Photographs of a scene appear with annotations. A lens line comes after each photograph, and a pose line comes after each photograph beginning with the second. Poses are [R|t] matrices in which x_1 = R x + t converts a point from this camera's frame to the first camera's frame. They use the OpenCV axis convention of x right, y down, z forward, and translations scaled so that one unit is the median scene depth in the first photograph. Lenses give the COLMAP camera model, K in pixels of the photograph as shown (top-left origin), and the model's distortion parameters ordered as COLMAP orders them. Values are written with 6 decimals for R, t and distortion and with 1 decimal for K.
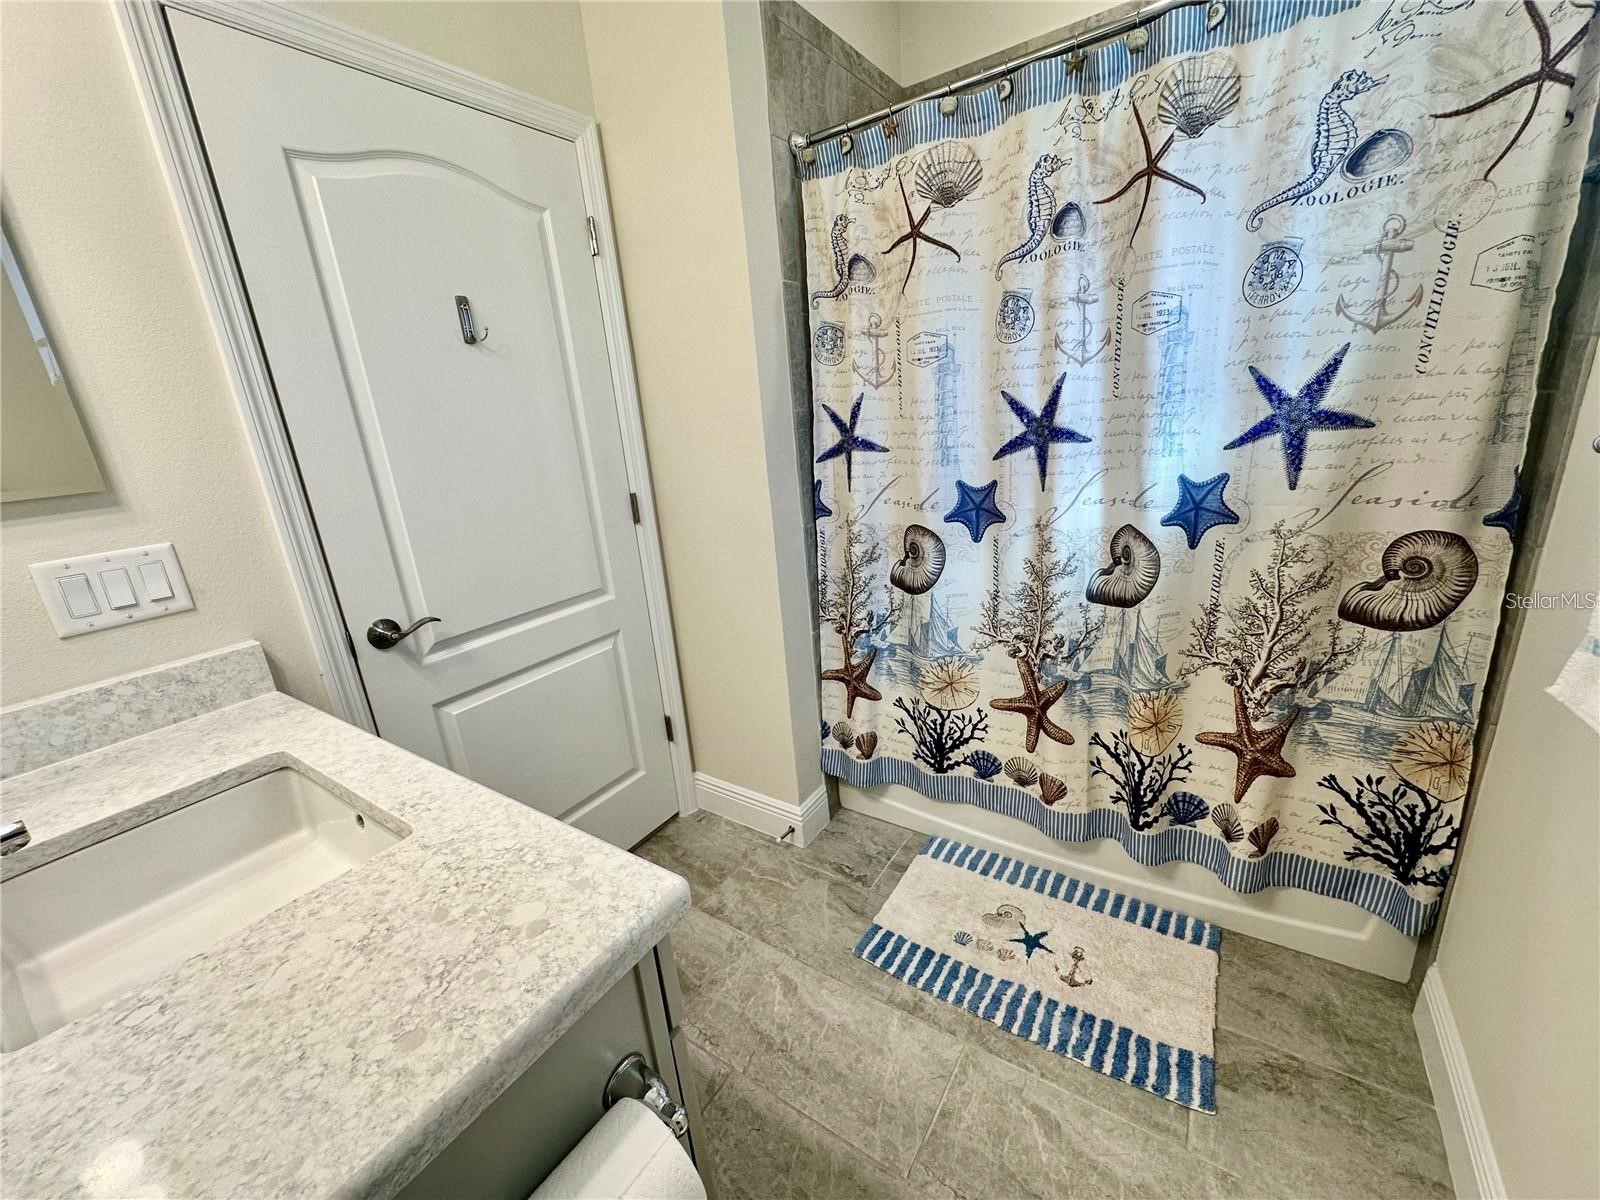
lens RADIAL K [[634.9, 0, 798.9], [0, 634.9, 600.4], [0, 0, 1]] dist [-0.004606, 0.000405]
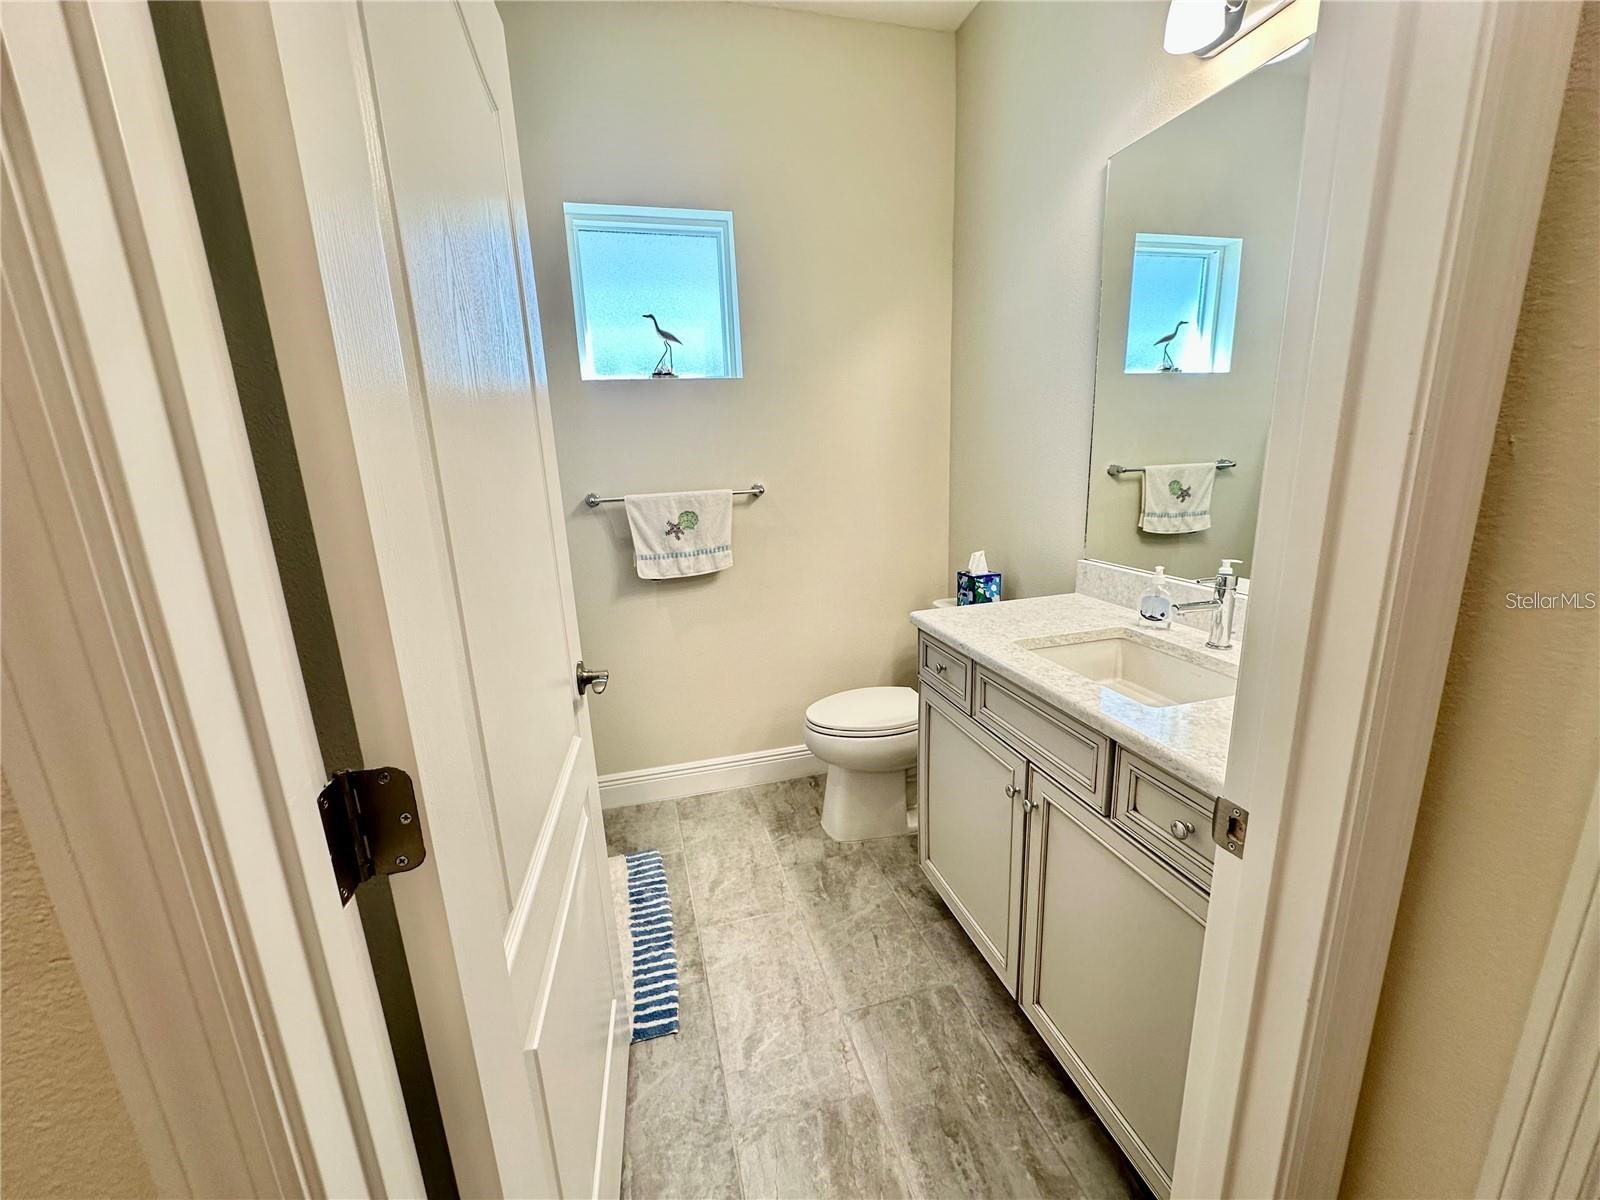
lens RADIAL K [[634.9, 0, 794.5], [0, 634.9, 604.1], [0, 0, 1]] dist [-0.004606, 0.000405]
pose [[-0.745031, -0.045568, 0.665472, -0.770788], [0.288326, 0.877646, 0.382892, -0.380474], [-0.601496, 0.477139, -0.640735, 1.427187]]
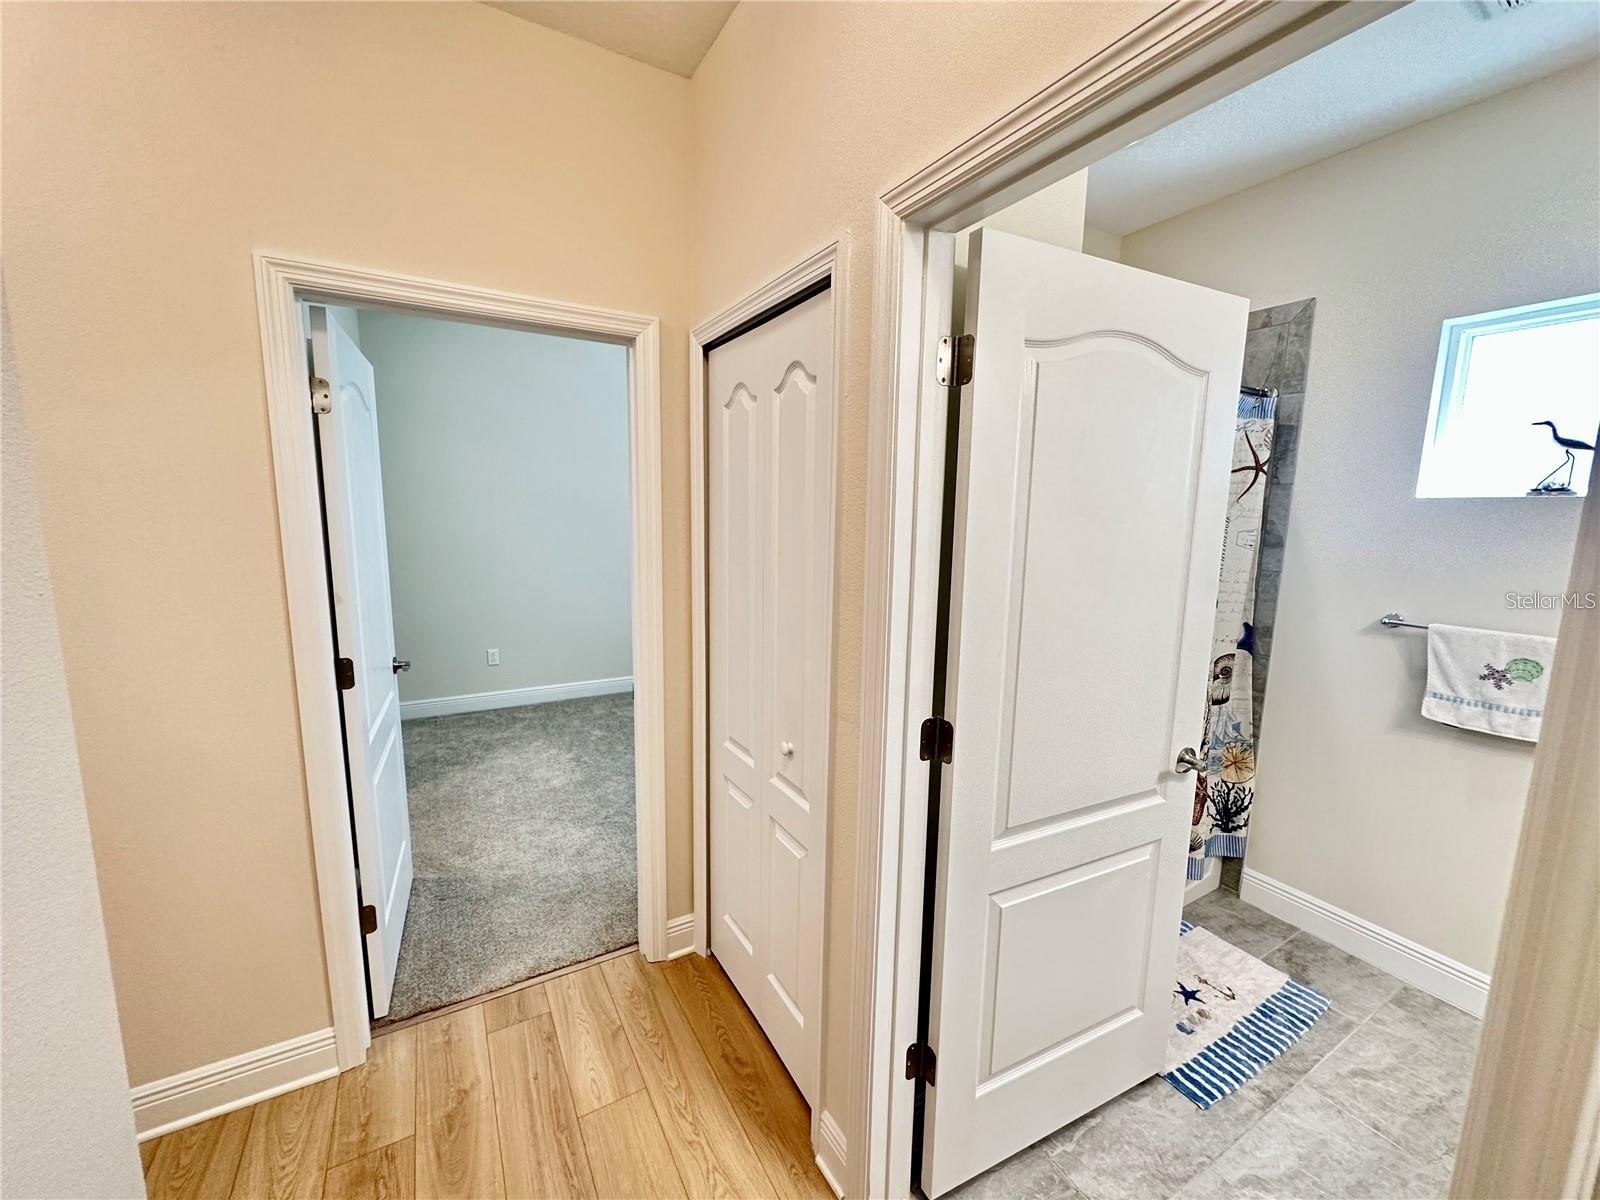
lens RADIAL K [[634.9, 0, 794.7], [0, 634.9, 599.4], [0, 0, 1]] dist [-0.004606, 0.000405]
pose [[0.448752, -0.042418, 0.892649, -1.319122], [0.213356, 0.975073, -0.060923, -0.406101], [-0.867814, 0.217792, 0.446616, 1.115818]]
